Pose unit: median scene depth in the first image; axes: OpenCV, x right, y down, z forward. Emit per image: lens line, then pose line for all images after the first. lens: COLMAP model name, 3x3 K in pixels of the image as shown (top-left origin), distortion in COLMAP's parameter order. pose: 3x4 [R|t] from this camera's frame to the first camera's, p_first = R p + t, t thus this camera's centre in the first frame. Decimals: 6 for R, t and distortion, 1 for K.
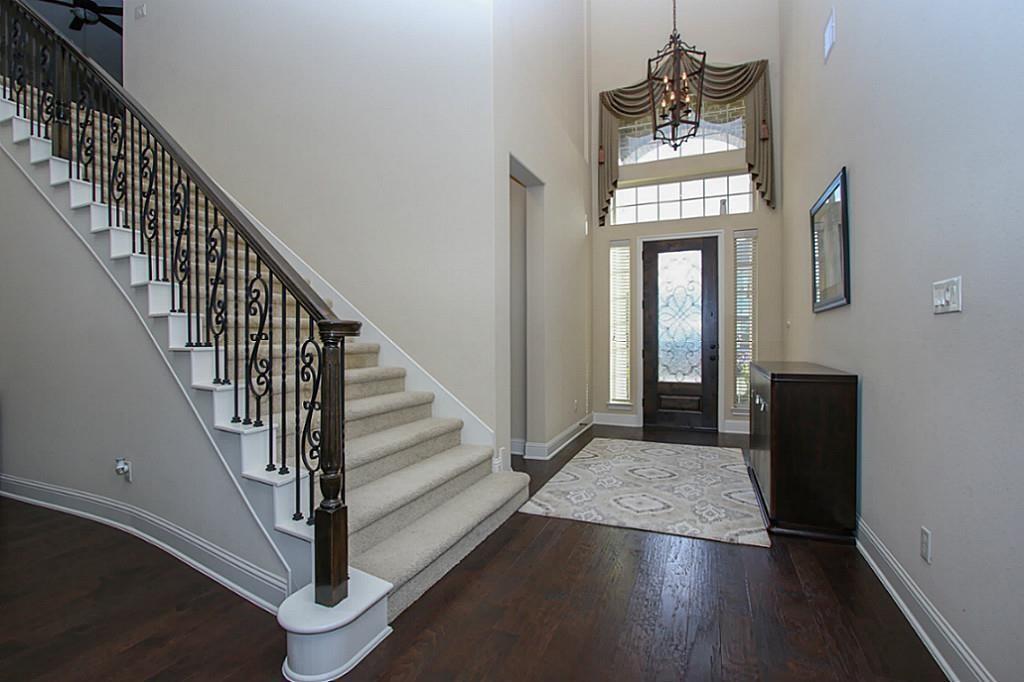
lens RADIAL K [[468.5, 0, 513.0], [0, 468.5, 341.2], [0, 0, 1]] dist [-0.019560, 0.001998]
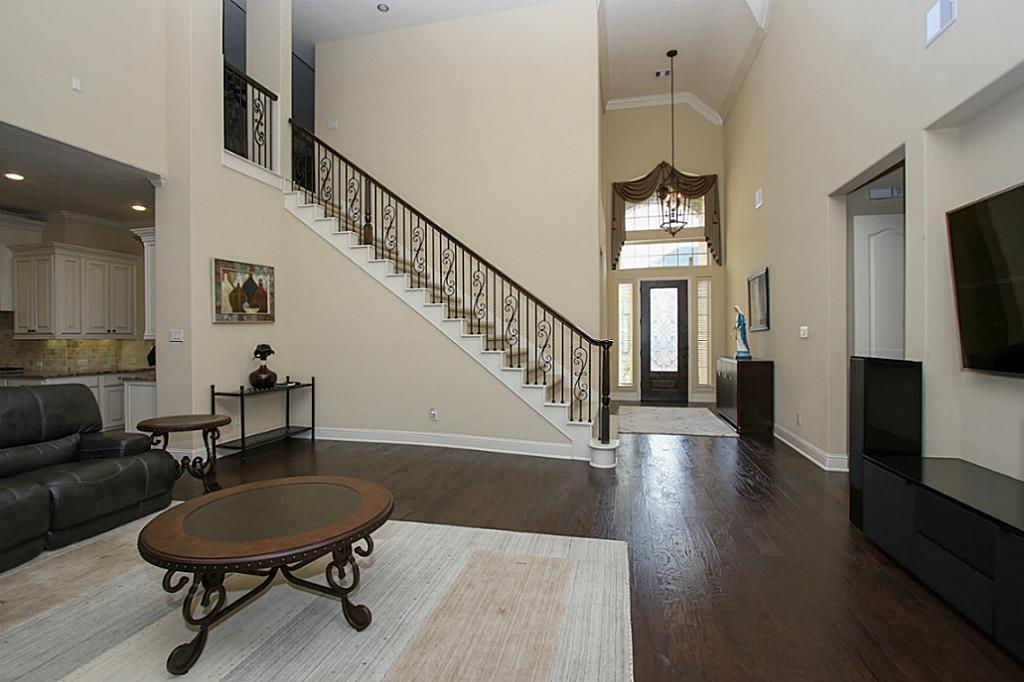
lens RADIAL K [[468.5, 0, 511.4], [0, 468.5, 339.8], [0, 0, 1]] dist [-0.019560, 0.001998]
pose [[0.987885, -0.001668, 0.155179, -0.399102], [0.002797, 0.999971, -0.007059, -0.008451], [-0.155162, 0.007408, 0.987861, -0.480743]]
